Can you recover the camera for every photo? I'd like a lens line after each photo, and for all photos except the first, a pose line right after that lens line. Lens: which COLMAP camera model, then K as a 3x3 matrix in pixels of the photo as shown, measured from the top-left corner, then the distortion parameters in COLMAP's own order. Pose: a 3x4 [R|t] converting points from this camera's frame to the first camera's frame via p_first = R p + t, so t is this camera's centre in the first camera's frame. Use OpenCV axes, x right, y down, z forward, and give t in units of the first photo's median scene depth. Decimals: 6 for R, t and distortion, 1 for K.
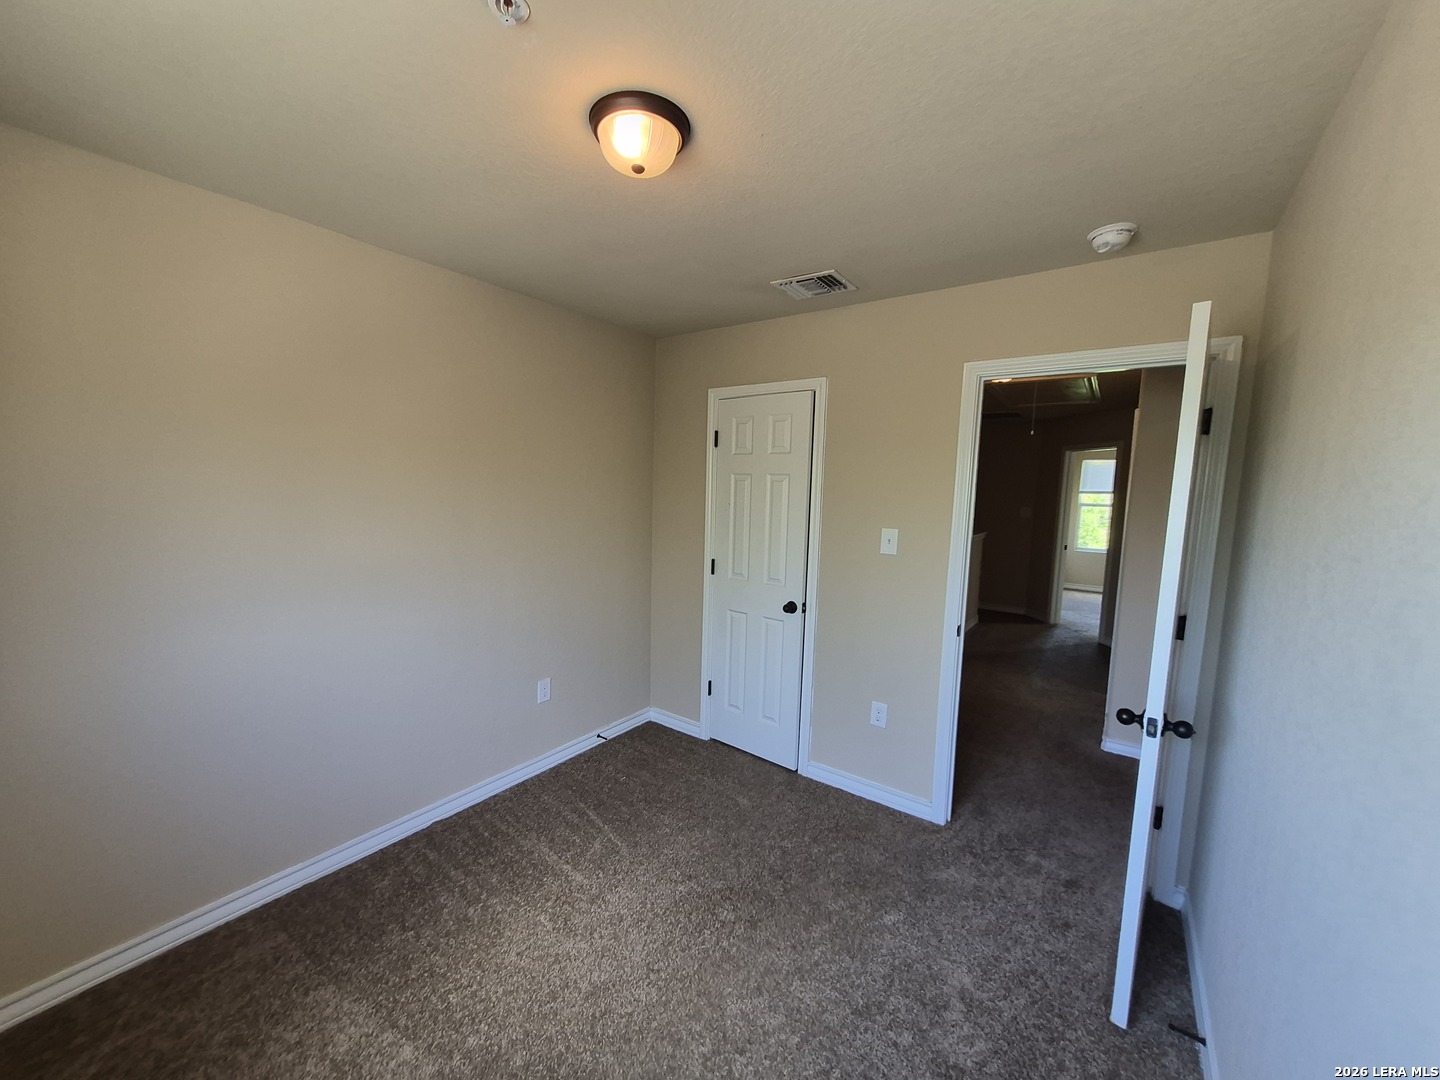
lens RADIAL K [[570.5, 0, 717.7], [0, 570.5, 549.3], [0, 0, 1]] dist [0.003054, -0.000142]
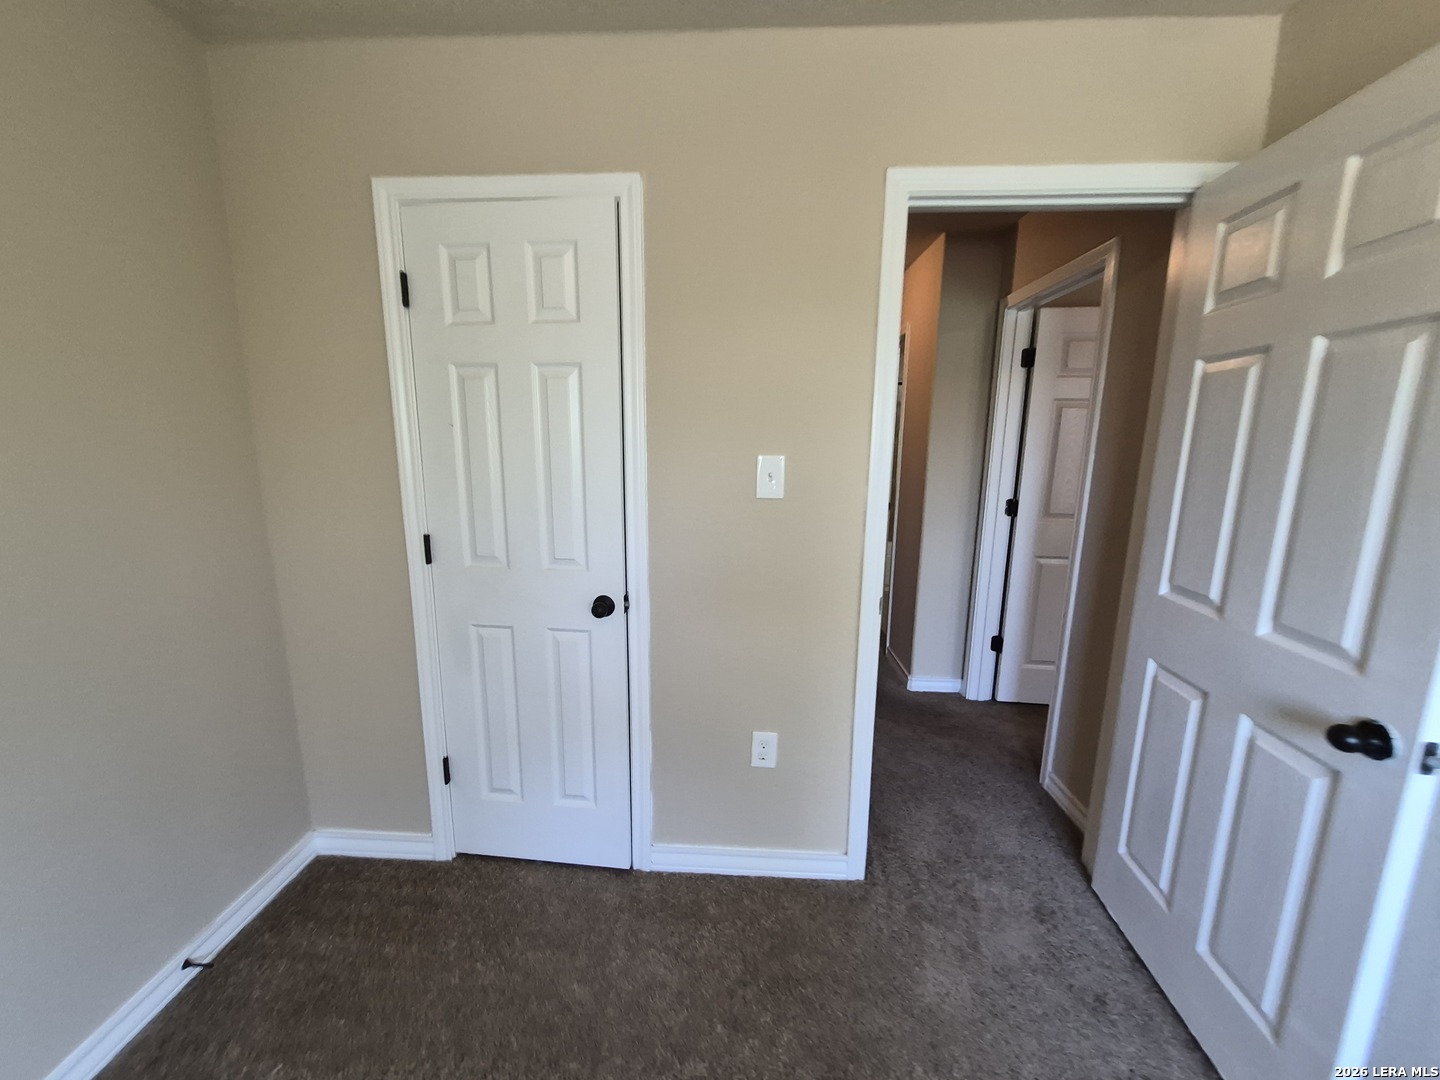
lens RADIAL K [[568.3, 0, 719.0], [0, 568.3, 549.0], [0, 0, 1]] dist [0.010686, -0.000122]
pose [[0.840641, -0.118546, 0.528460, -0.065652], [0.073551, 0.991700, 0.105461, -0.005255], [-0.536576, -0.049786, 0.842382, 0.461099]]
